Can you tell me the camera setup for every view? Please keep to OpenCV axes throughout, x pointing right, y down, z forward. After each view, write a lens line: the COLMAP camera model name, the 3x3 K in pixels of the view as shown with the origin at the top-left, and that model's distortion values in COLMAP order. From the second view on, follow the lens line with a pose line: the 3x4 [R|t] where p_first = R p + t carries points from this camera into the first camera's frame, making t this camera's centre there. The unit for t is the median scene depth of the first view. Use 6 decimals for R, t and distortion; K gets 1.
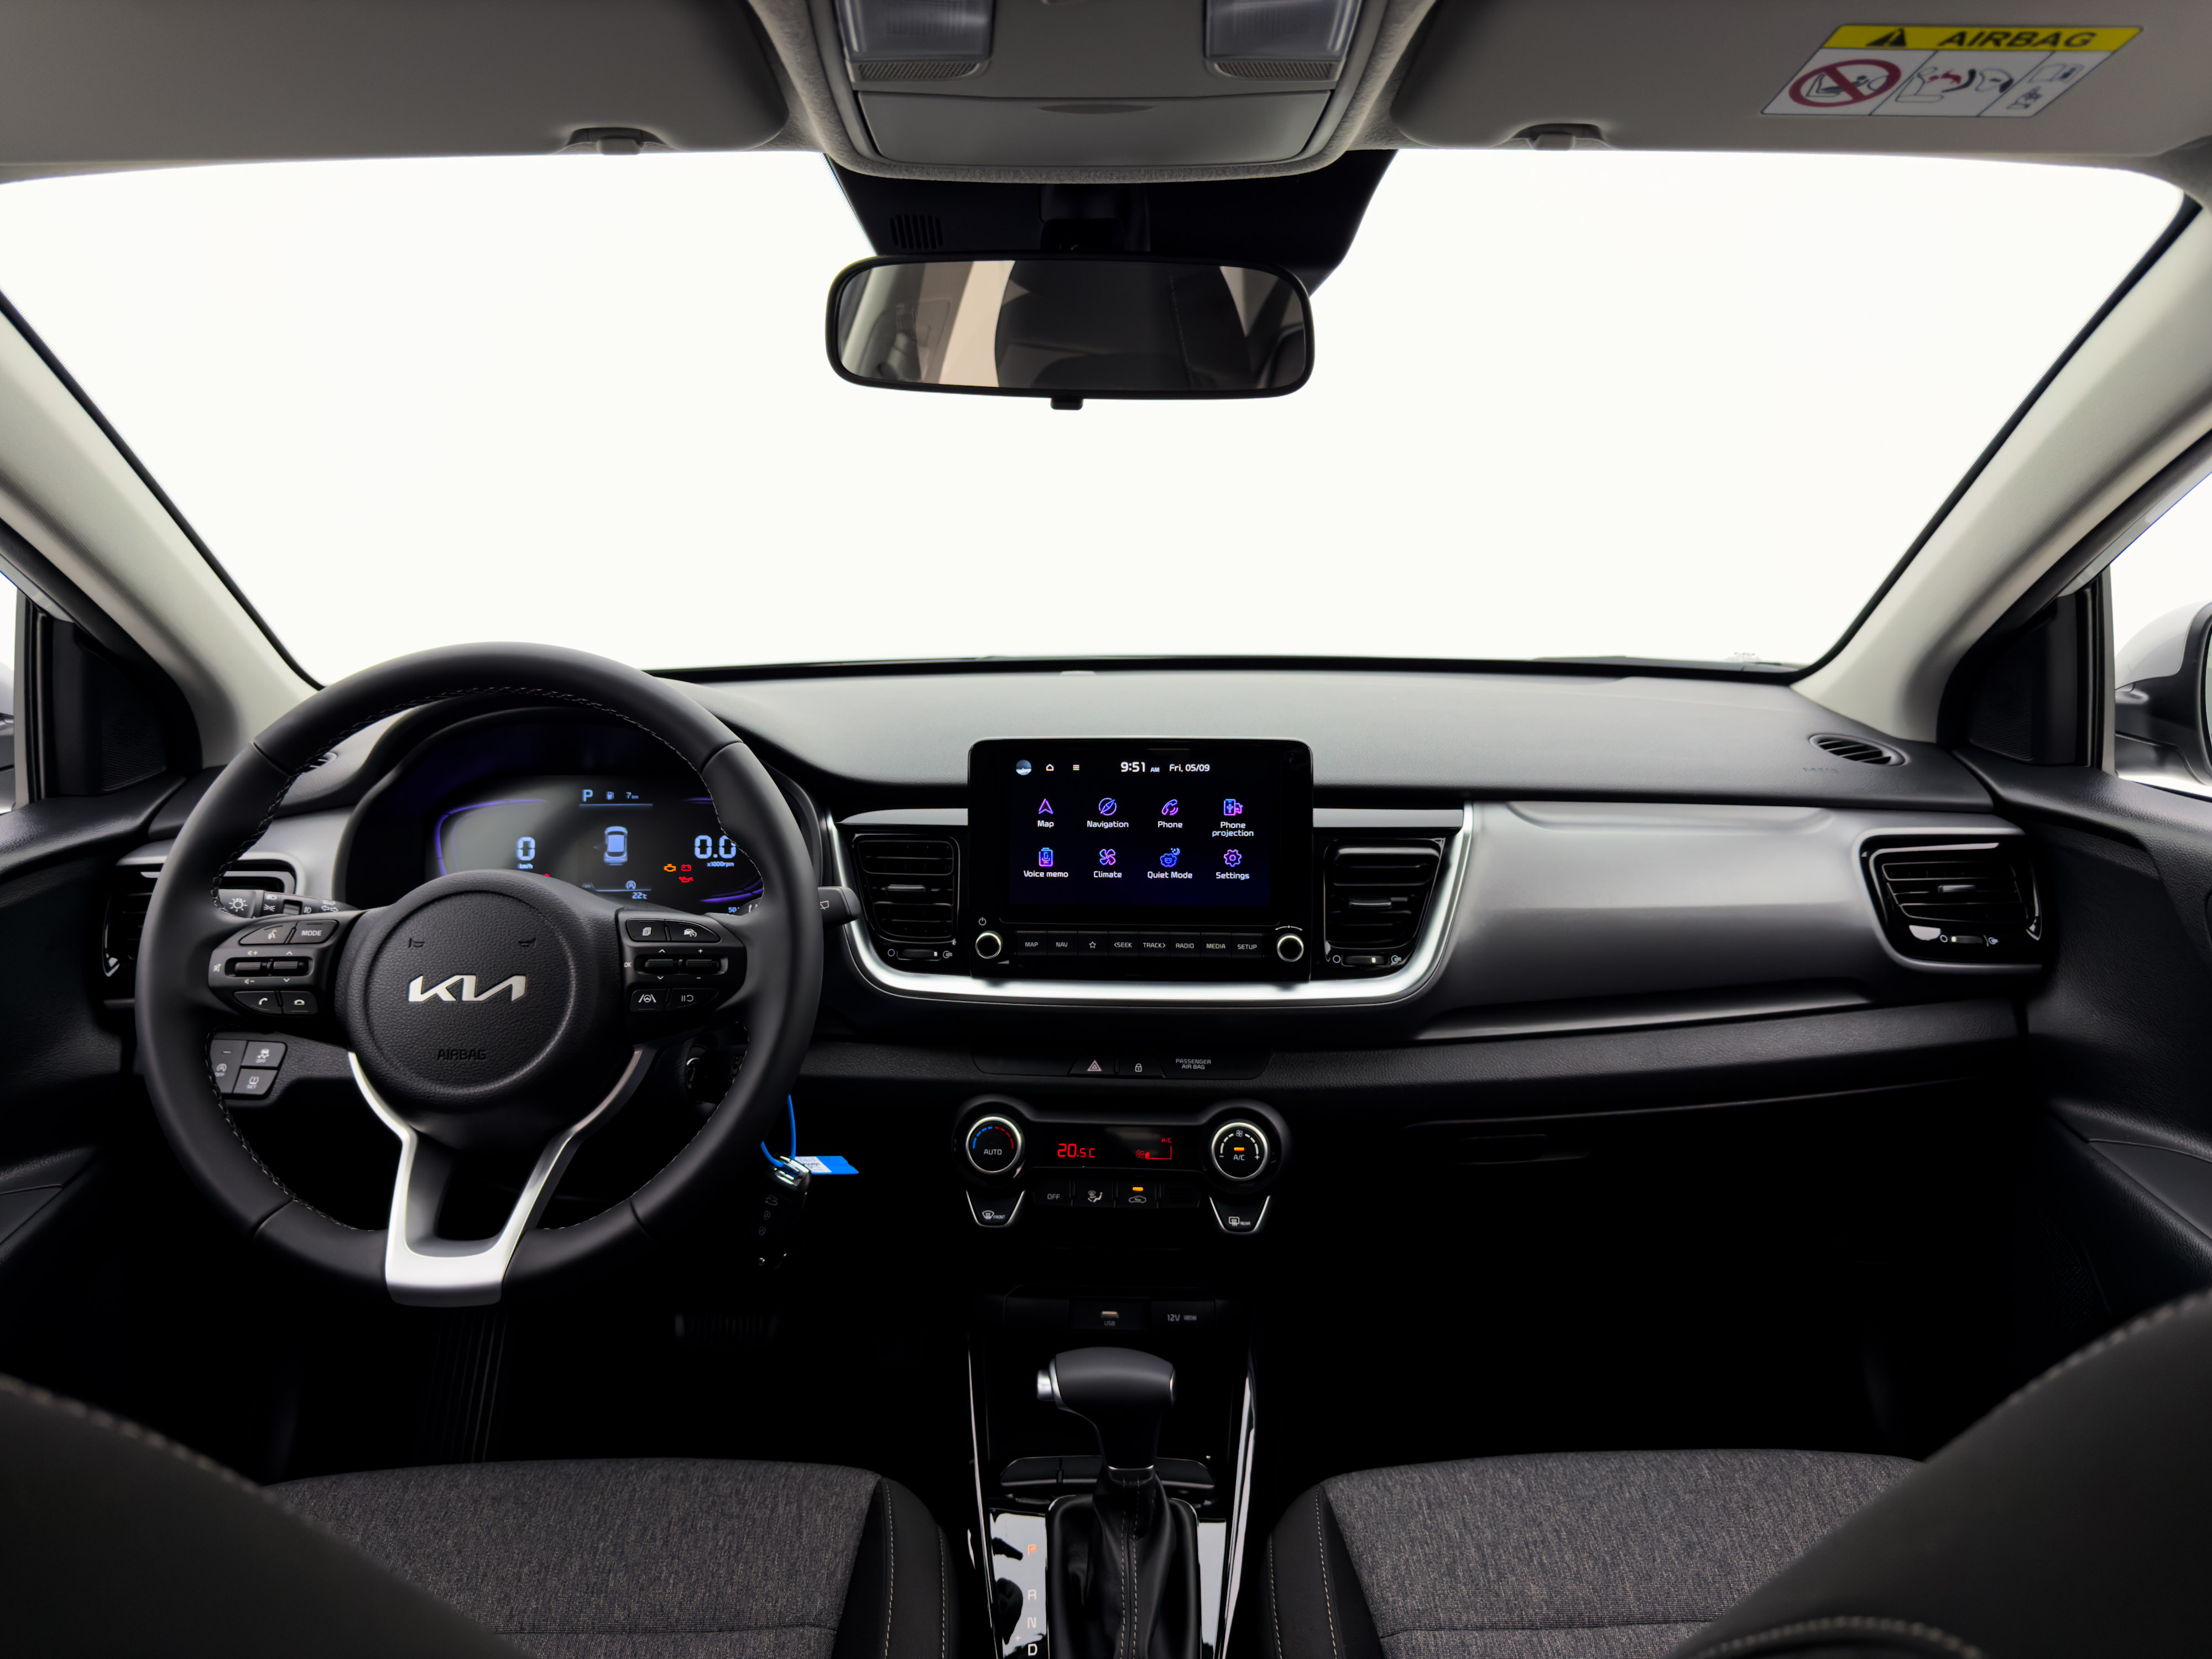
lens RADIAL K [[1517.1, 0, 1106.0], [0, 1517.1, 829.5], [0, 0, 1]] dist [0.028871, -0.000148]
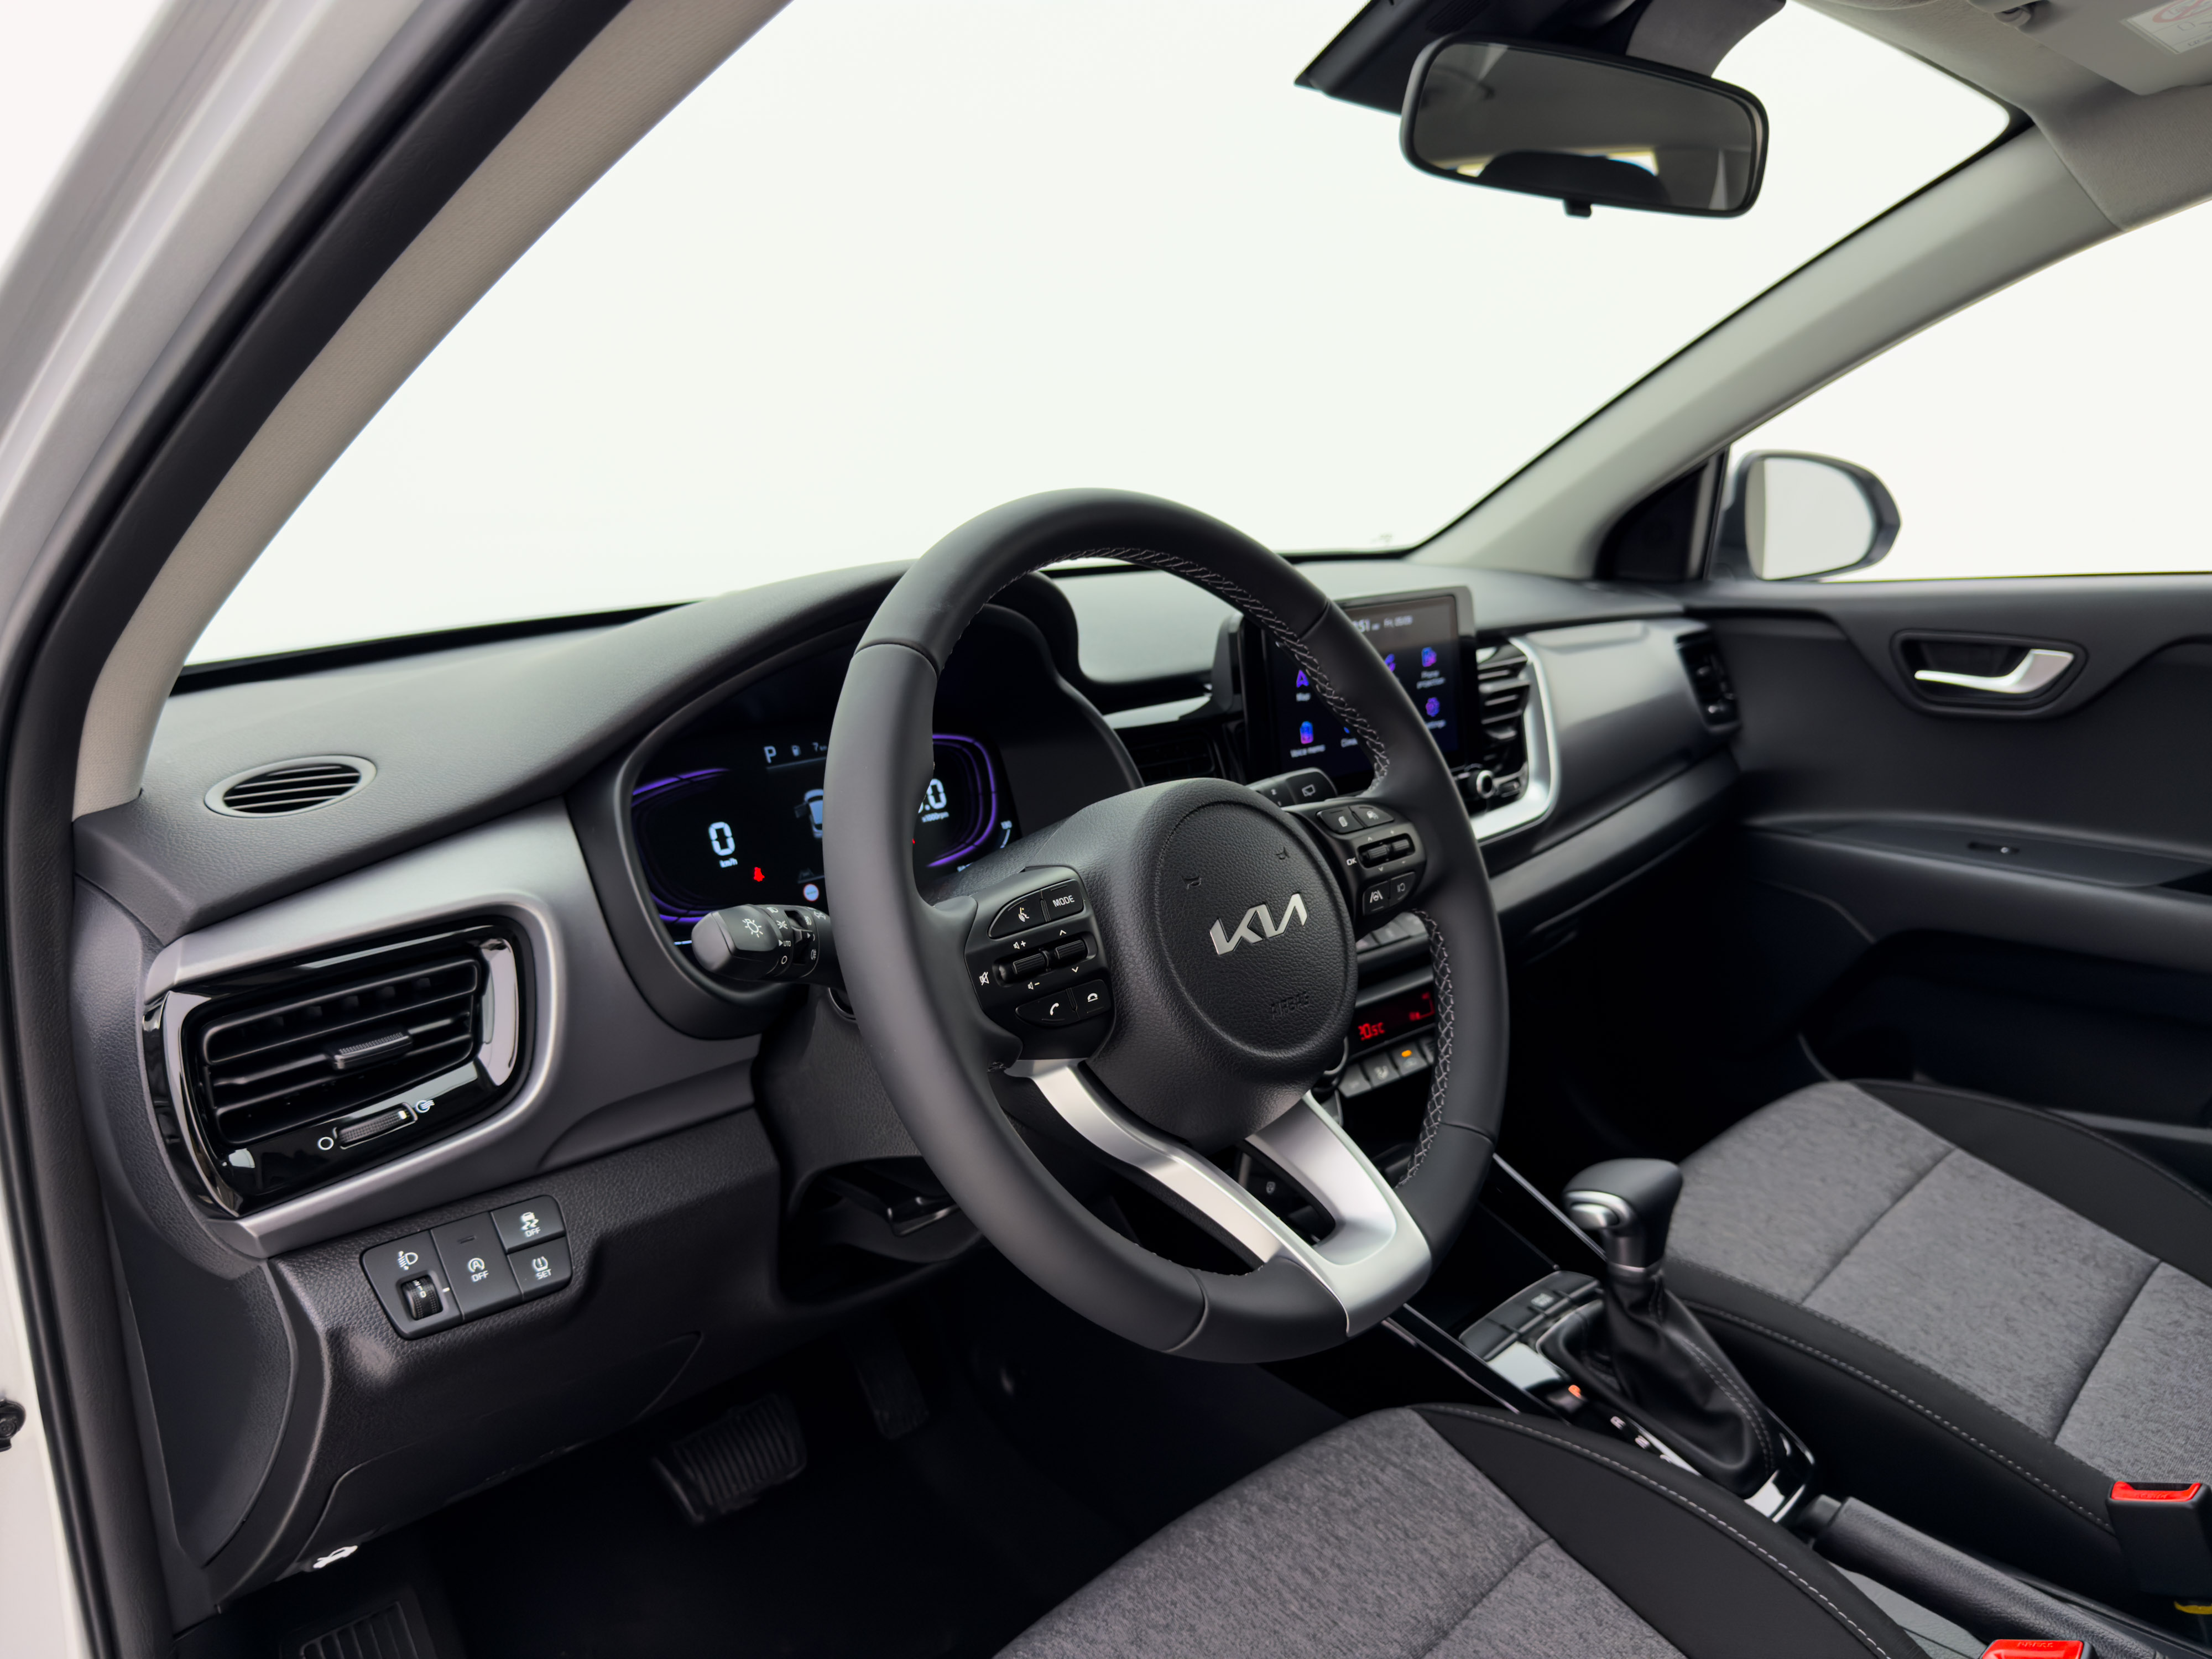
lens RADIAL K [[1536.9, 0, 1106.3], [0, 1536.9, 846.8], [0, 0, 1]] dist [0.044776, -0.000586]
pose [[0.722229, -0.181304, 0.667468, -0.788253], [0.184133, 0.980607, 0.067121, 0.001053], [-0.666693, 0.074426, 0.741607, 0.386287]]
